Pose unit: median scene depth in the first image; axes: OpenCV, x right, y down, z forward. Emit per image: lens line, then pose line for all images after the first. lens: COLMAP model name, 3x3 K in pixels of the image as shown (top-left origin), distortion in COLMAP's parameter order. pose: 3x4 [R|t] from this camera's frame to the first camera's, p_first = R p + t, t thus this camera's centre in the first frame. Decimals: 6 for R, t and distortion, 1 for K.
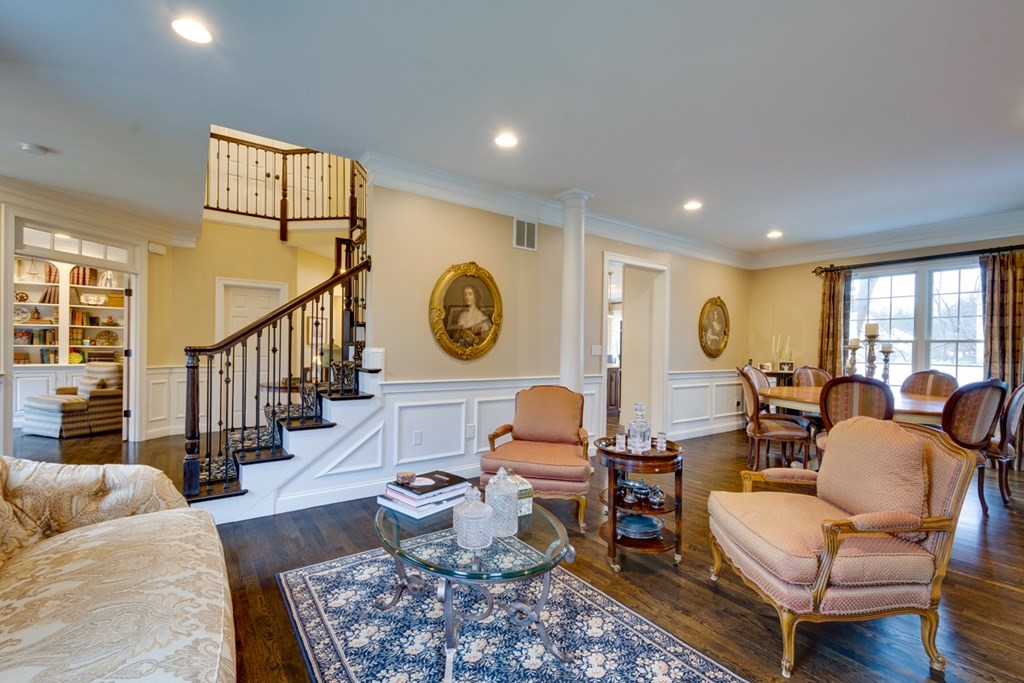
lens RADIAL K [[453.4, 0, 514.0], [0, 453.4, 349.5], [0, 0, 1]] dist [0.002010, 0.000392]
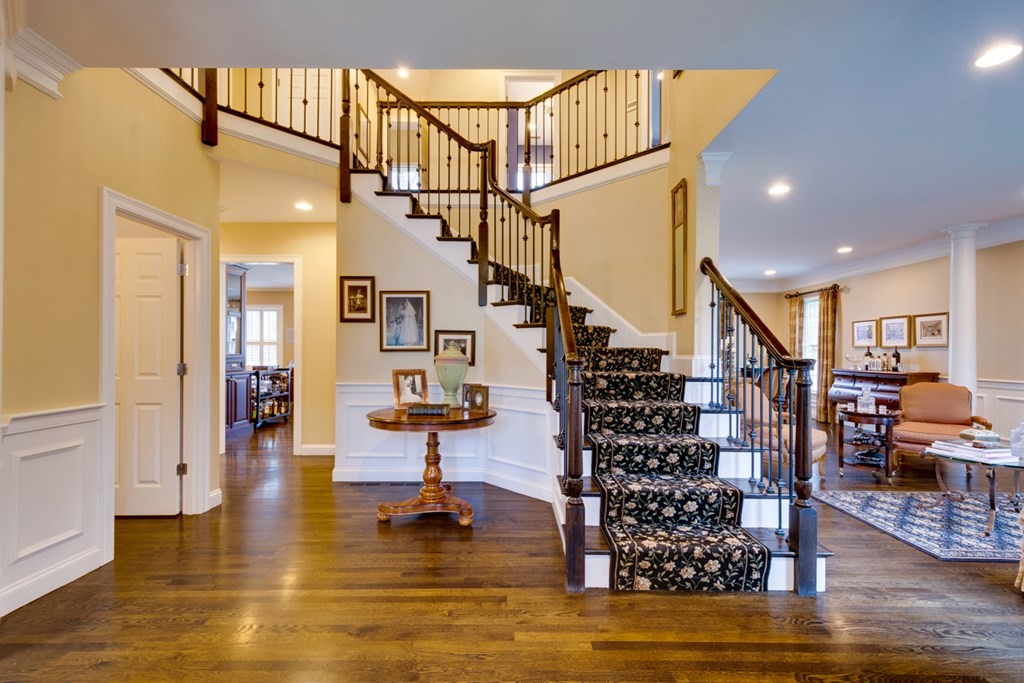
lens RADIAL K [[453.4, 0, 514.0], [0, 453.4, 349.5], [0, 0, 1]] dist [0.002010, 0.000392]
pose [[0.579114, -0.006740, 0.815219, -0.787287], [0.001788, 0.999974, 0.006998, -0.013975], [-0.815245, -0.002595, 0.579111, 0.463923]]
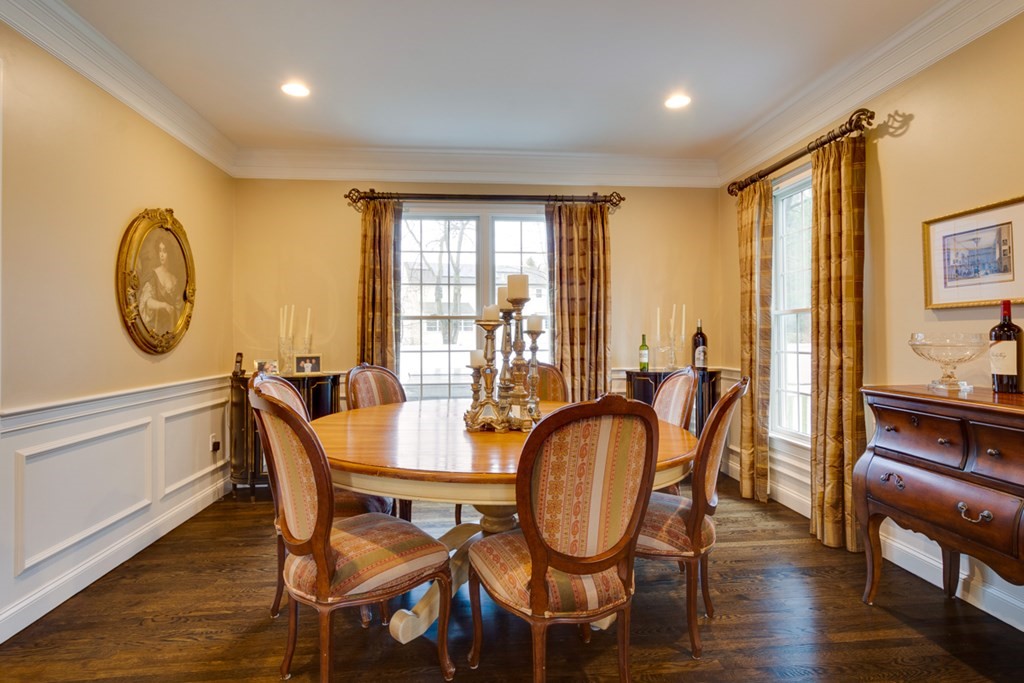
lens RADIAL K [[520.0, 0, 507.1], [0, 520.0, 329.2], [0, 0, 1]] dist [0.000110, 0.000434]
pose [[0.521926, -0.008570, 0.852948, 0.207834], [0.015877, 0.999874, 0.000331, 0.000331], [-0.852843, 0.013370, 0.521996, 0.496456]]
